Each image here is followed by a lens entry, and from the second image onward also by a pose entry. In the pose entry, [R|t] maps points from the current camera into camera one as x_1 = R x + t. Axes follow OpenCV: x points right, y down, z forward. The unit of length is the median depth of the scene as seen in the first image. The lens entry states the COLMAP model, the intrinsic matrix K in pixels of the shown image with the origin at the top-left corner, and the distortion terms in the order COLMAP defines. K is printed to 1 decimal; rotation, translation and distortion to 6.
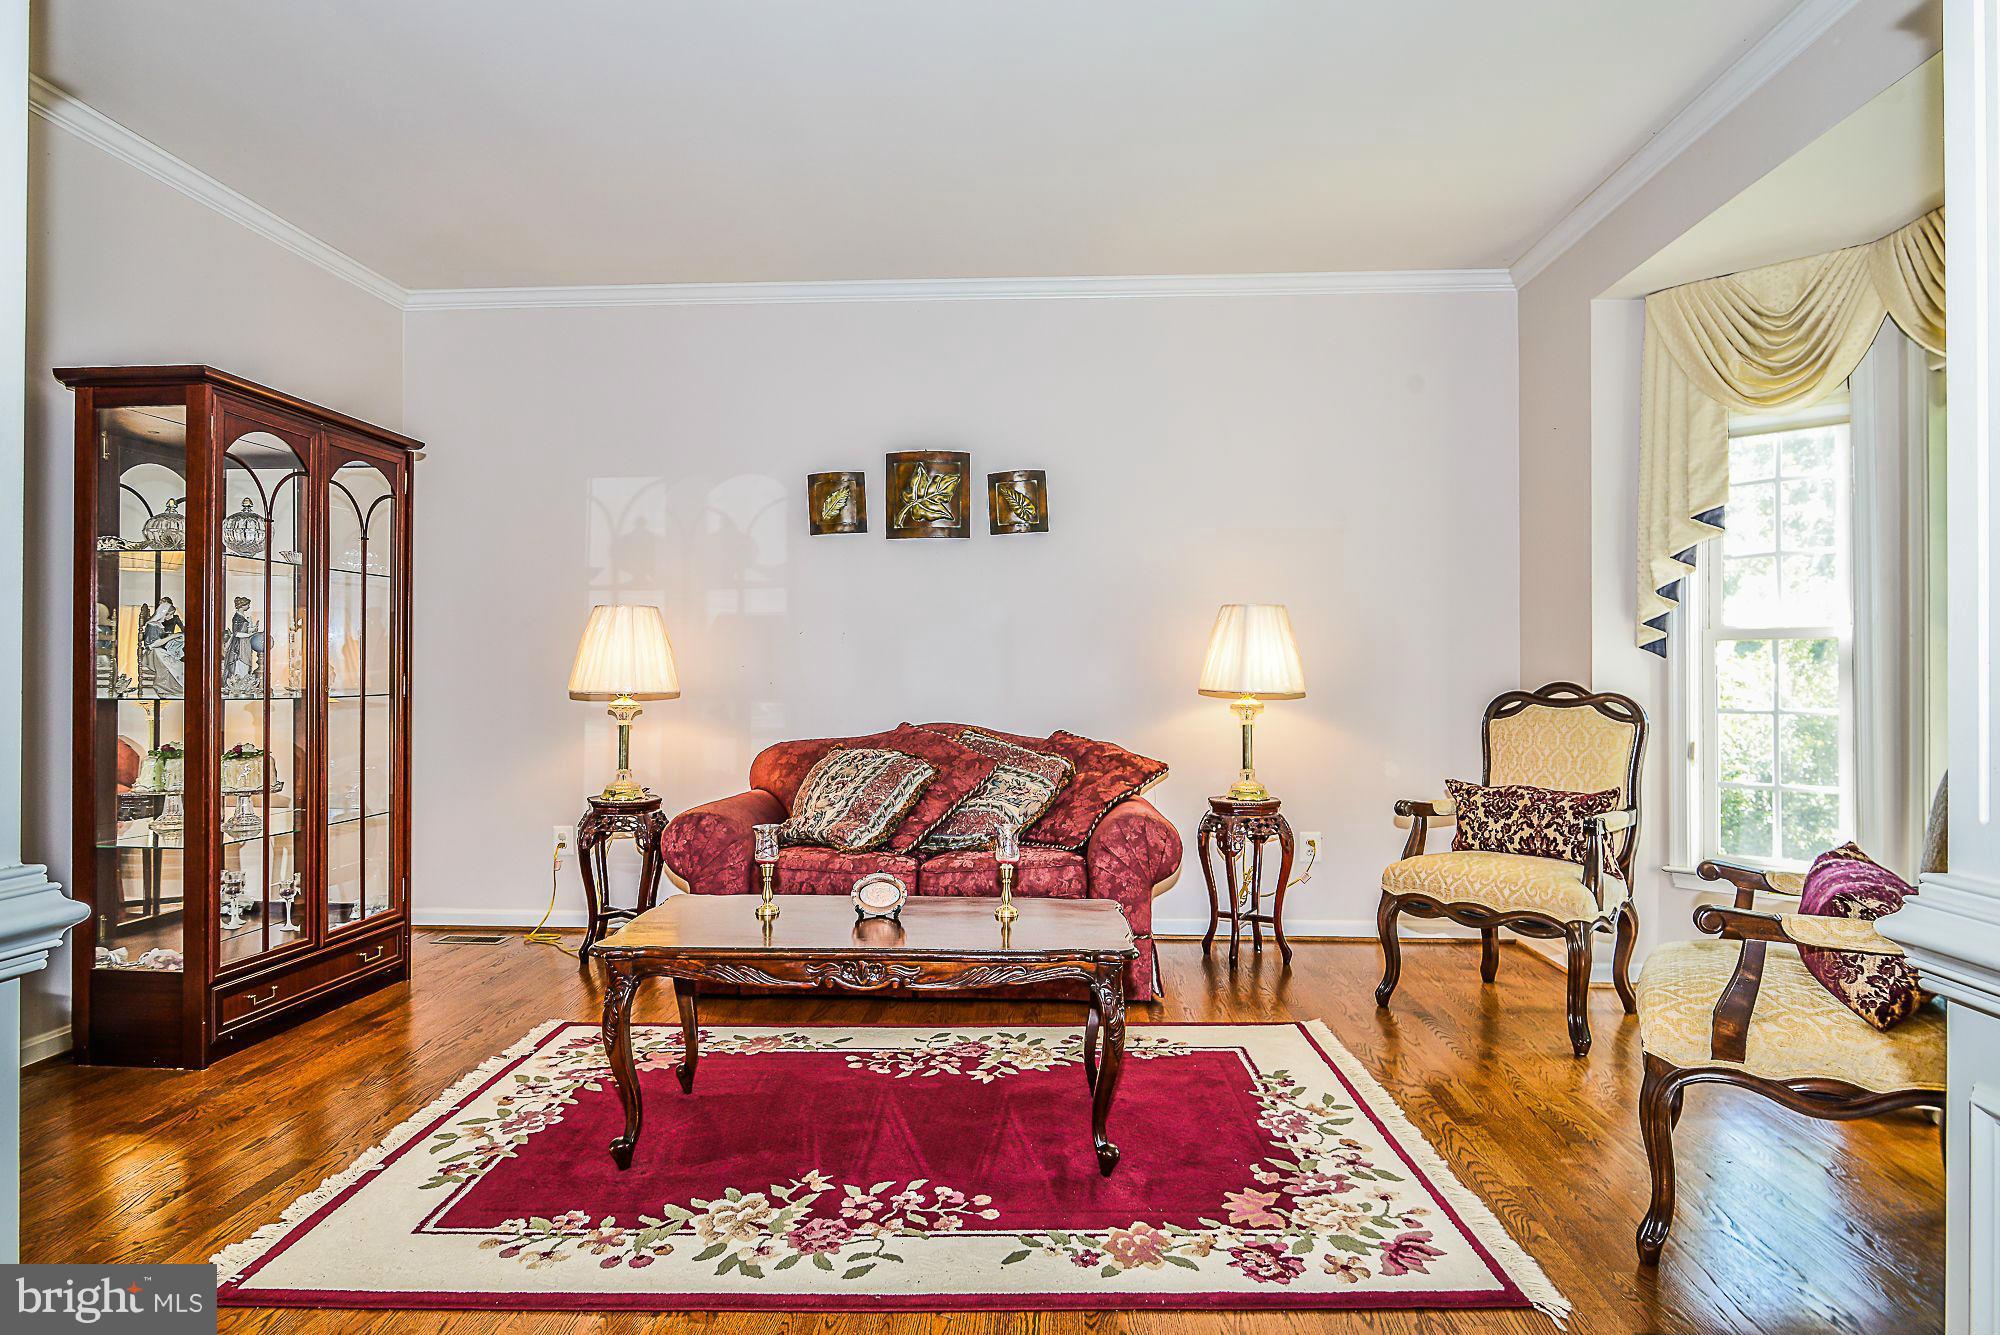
lens RADIAL K [[1195.2, 0, 1018.2], [0, 1195.2, 666.1], [0, 0, 1]] dist [-0.010522, -0.000386]
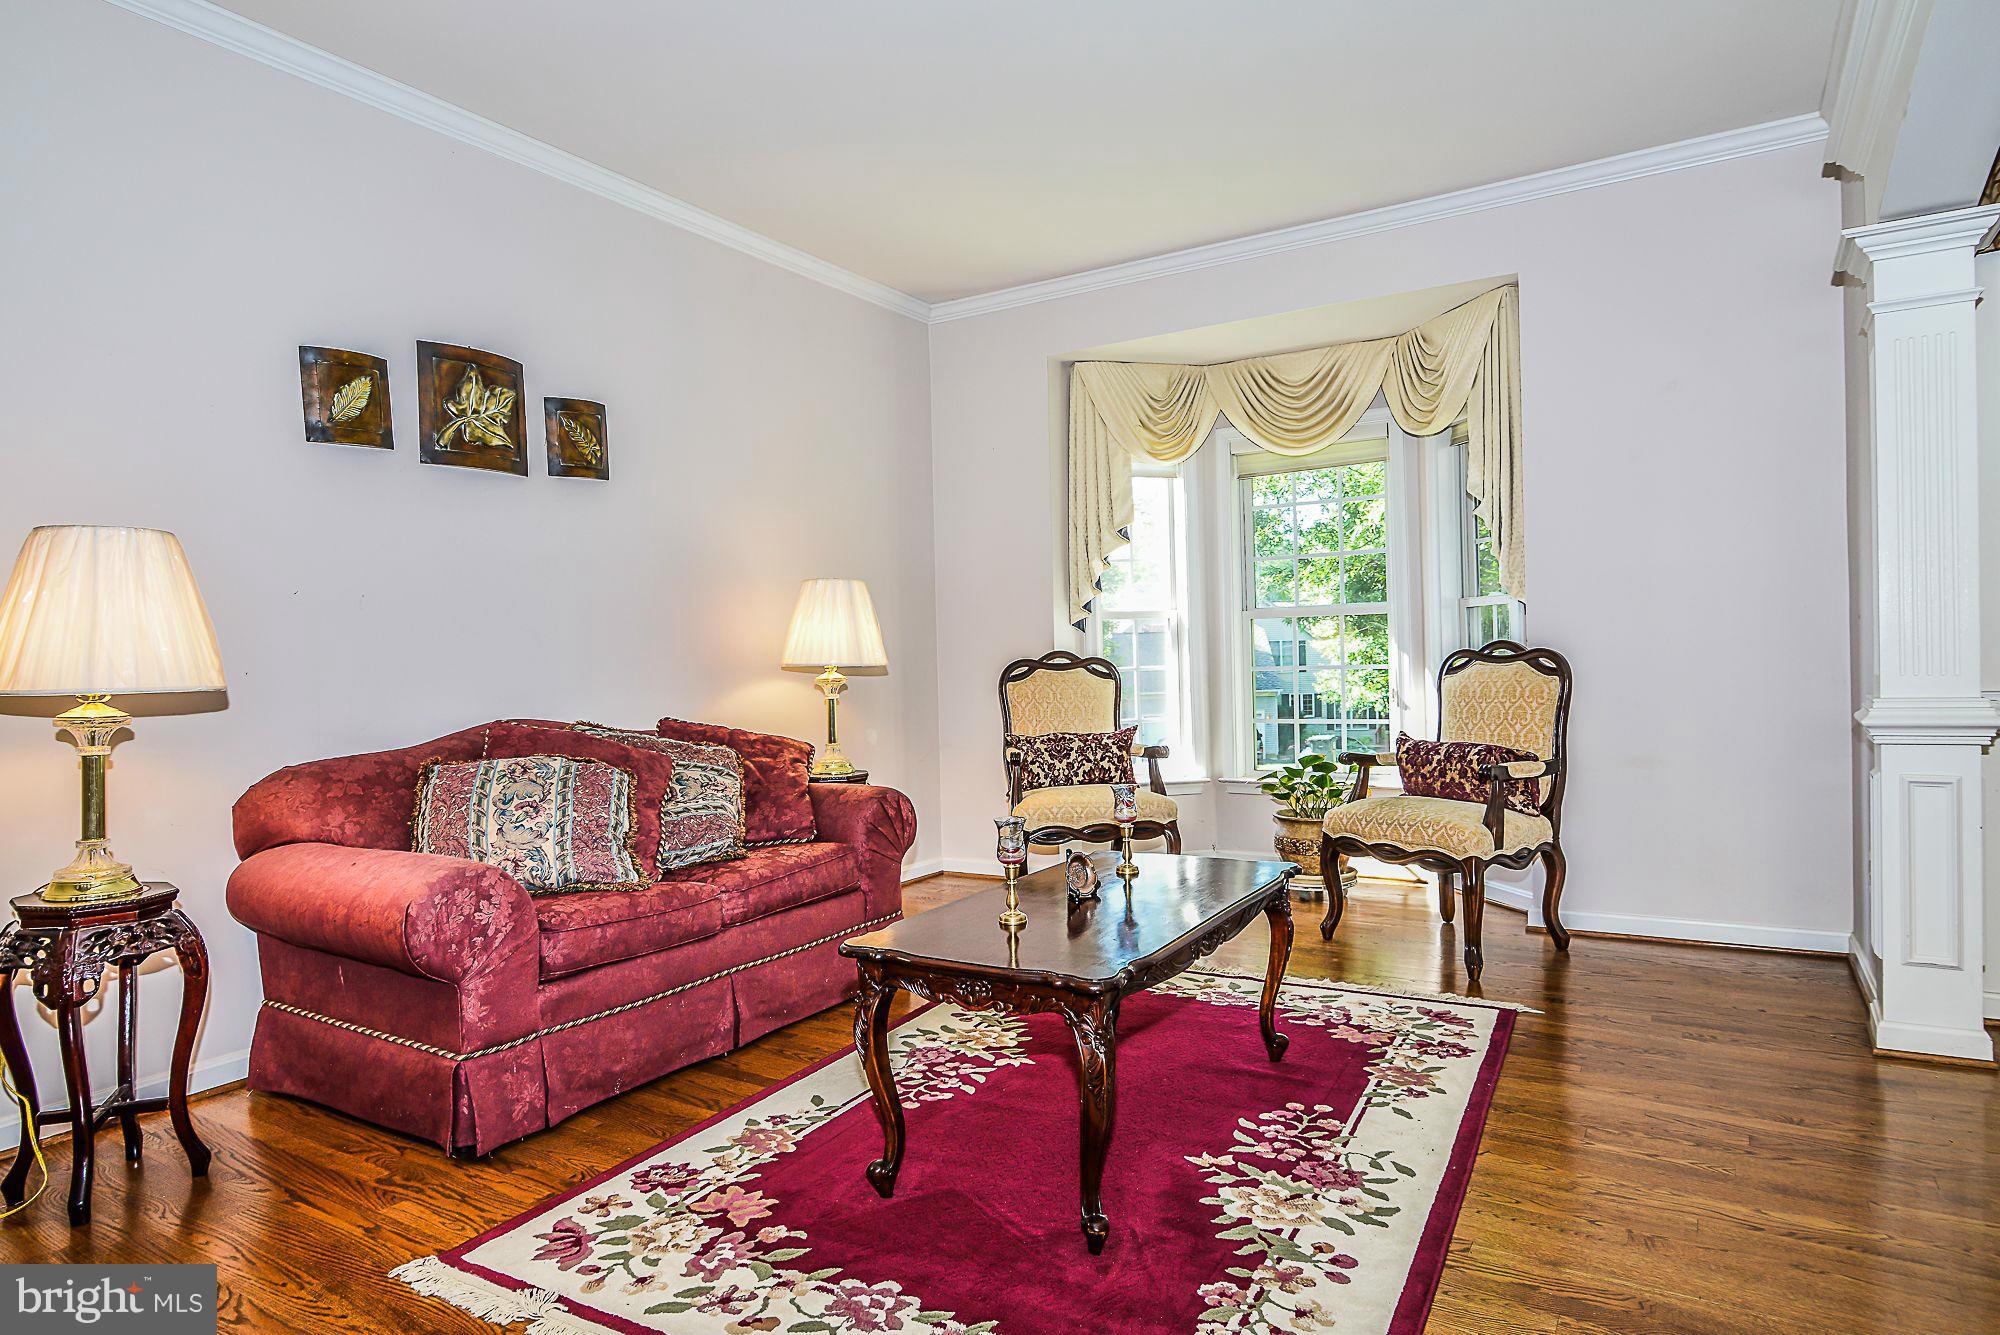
lens RADIAL K [[1195.2, 0, 1018.2], [0, 1195.2, 666.1], [0, 0, 1]] dist [-0.010522, -0.000386]
pose [[0.442175, -0.020012, 0.896706, -1.011530], [0.017903, 0.999749, 0.013484, 0.016380], [-0.896750, 0.010092, 0.442422, 0.657498]]
